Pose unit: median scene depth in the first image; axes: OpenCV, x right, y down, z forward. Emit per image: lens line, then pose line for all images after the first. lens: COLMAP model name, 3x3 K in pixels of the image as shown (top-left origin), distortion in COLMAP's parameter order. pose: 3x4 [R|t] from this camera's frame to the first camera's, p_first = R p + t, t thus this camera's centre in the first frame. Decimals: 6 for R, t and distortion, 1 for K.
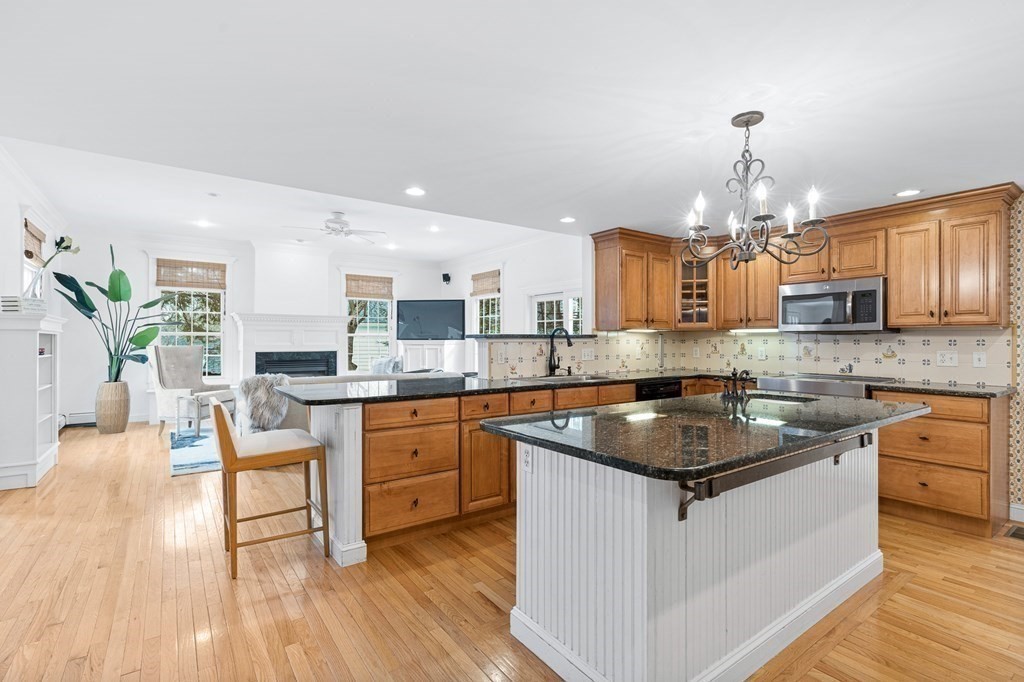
lens RADIAL K [[468.9, 0, 512.7], [0, 468.9, 340.4], [0, 0, 1]] dist [-0.005519, -0.000452]
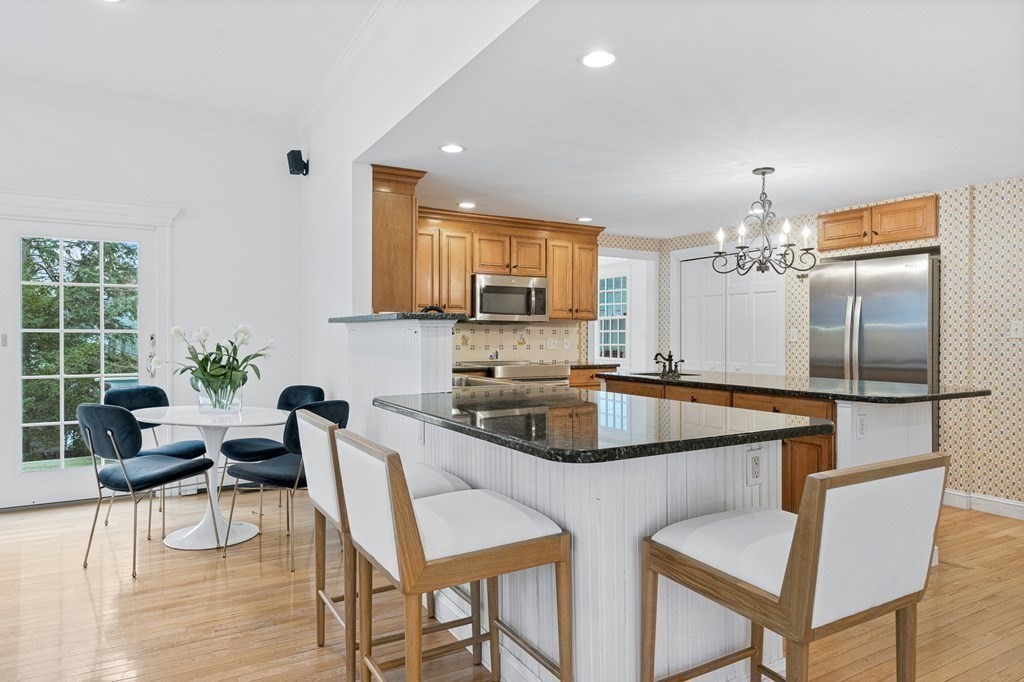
lens RADIAL K [[630.5, 0, 518.1], [0, 630.5, 332.7], [0, 0, 1]] dist [0.005306, 0.000324]
pose [[0.117912, 0.005362, 0.993010, -0.480409], [-0.000864, 0.999986, -0.005297, 0.009416], [-0.993024, -0.000234, 0.117915, 0.488805]]
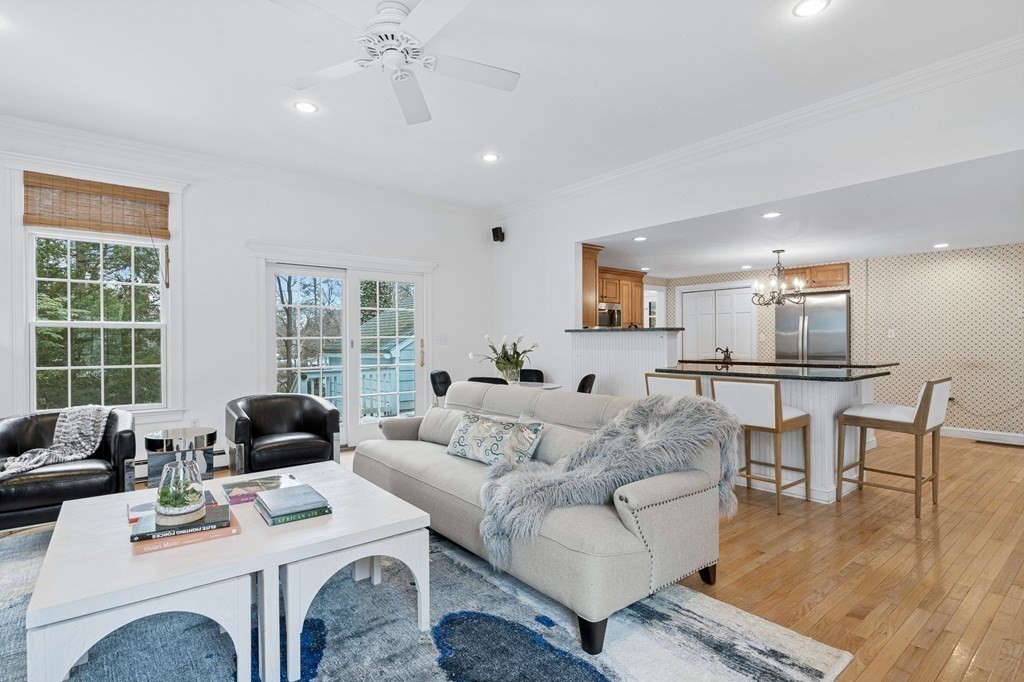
lens RADIAL K [[511.9, 0, 512.0], [0, 511.9, 339.6], [0, 0, 1]] dist [-0.001059, -0.000969]
pose [[-0.048177, 0.001205, 0.998838, -0.782361], [0.007084, 0.999975, -0.000865, 0.009510], [-0.998814, 0.007034, -0.048185, 0.887042]]
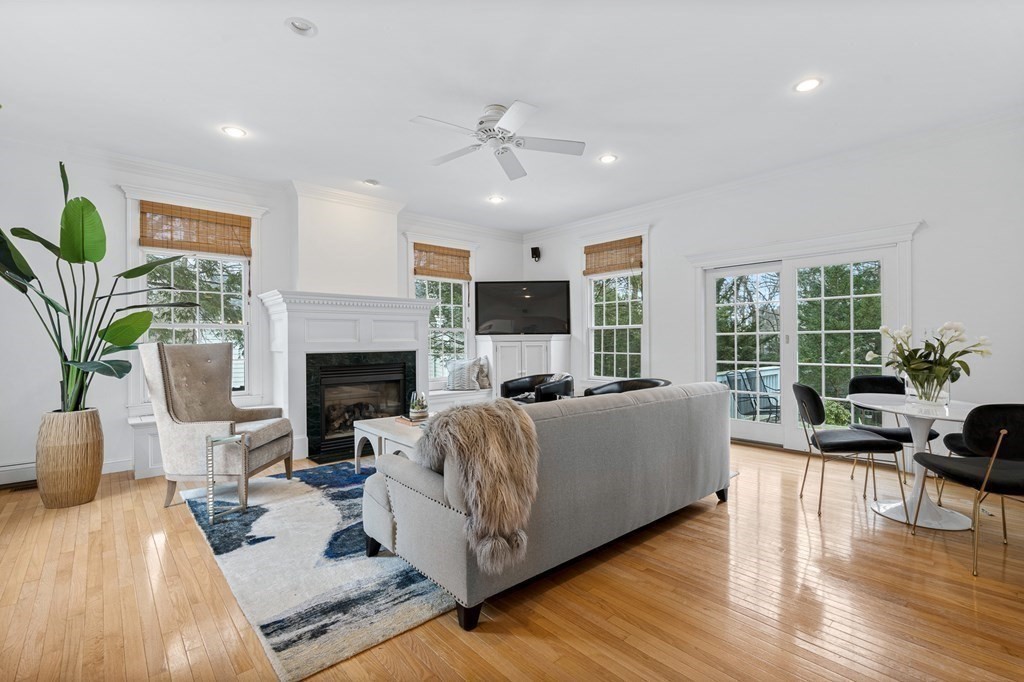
lens RADIAL K [[468.9, 0, 525.1], [0, 468.9, 341.1], [0, 0, 1]] dist [-0.005519, -0.000452]
pose [[0.994799, -0.009631, 0.101405, -0.377113], [0.009695, 0.999953, -0.000140, 0.013285], [-0.101399, 0.001122, 0.994845, 0.399645]]
